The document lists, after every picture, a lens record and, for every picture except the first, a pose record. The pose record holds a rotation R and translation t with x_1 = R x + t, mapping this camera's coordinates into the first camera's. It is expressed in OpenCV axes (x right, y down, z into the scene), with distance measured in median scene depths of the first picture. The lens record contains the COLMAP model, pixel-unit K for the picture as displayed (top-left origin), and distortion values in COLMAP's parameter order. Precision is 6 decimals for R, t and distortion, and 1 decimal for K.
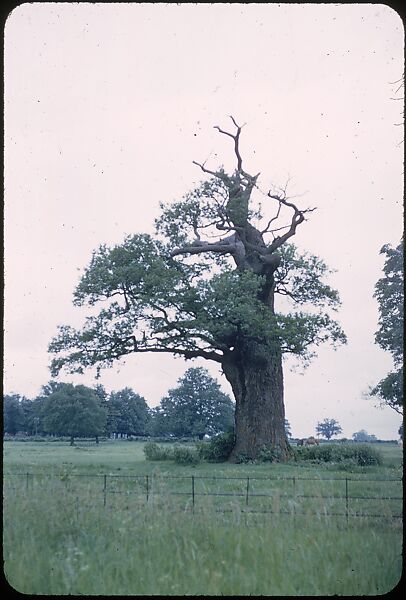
lens RADIAL K [[1093.6, 0, 203.0], [0, 1093.6, 300.0], [0, 0, 1]] dist [0.041859, 0.305324]
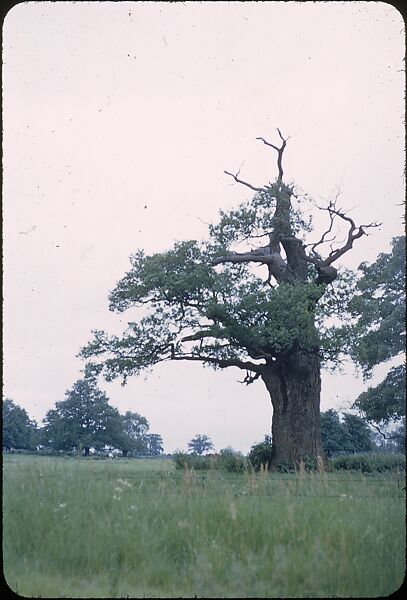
lens RADIAL K [[1093.6, 0, 203.5], [0, 1093.6, 300.0], [0, 0, 1]] dist [0.041859, 0.305324]
pose [[0.980831, 0.039964, 0.190719, -0.222492], [-0.036875, 0.999125, -0.019720, 0.012194], [-0.191340, 0.012309, 0.981447, 0.023400]]
